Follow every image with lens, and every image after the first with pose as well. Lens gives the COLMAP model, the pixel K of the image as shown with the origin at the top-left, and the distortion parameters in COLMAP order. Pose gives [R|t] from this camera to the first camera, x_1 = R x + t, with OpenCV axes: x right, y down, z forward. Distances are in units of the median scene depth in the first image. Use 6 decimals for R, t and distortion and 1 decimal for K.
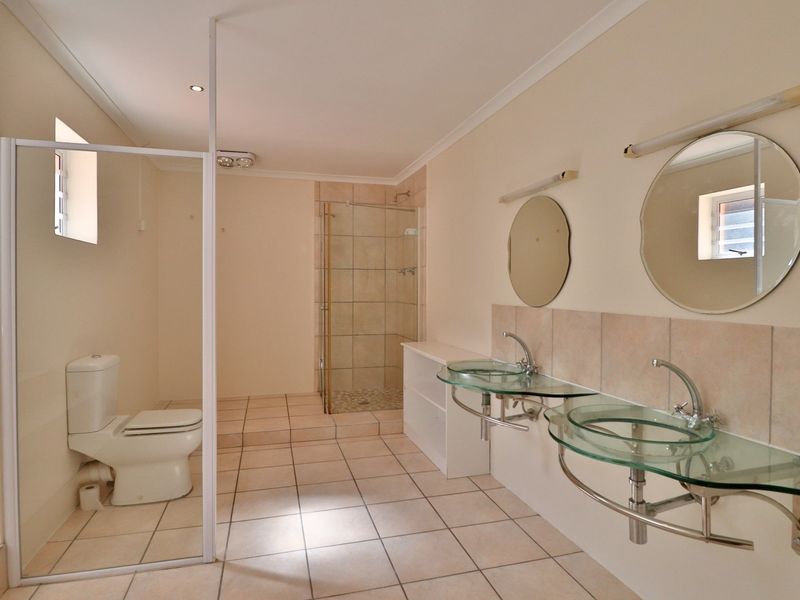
lens RADIAL K [[465.5, 0, 399.3], [0, 465.5, 291.6], [0, 0, 1]] dist [0.000591, -0.011749]
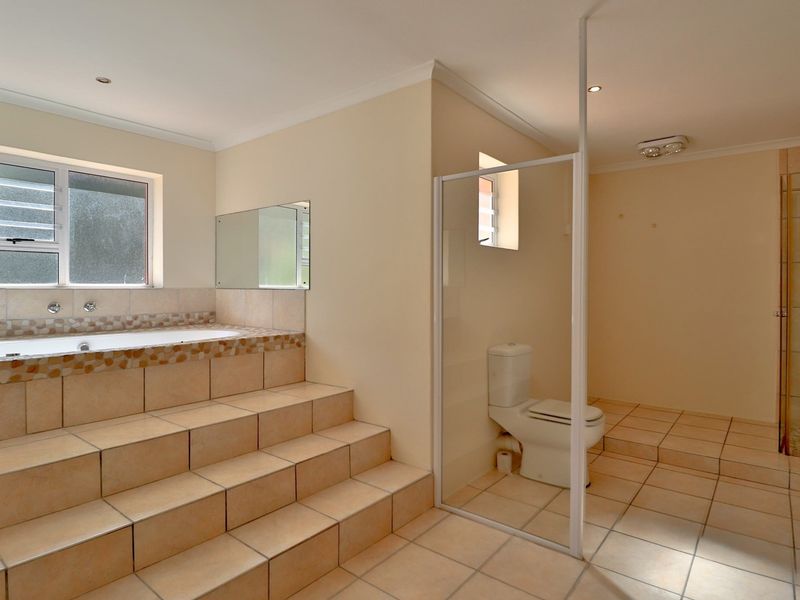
lens RADIAL K [[473.3, 0, 399.8], [0, 473.3, 289.4], [0, 0, 1]] dist [-0.003701, -0.002262]
pose [[0.585761, 0.004960, -0.810469, 0.156864], [-0.011870, 0.999927, -0.002460, 0.005896], [0.810397, 0.011061, 0.585777, 0.064217]]
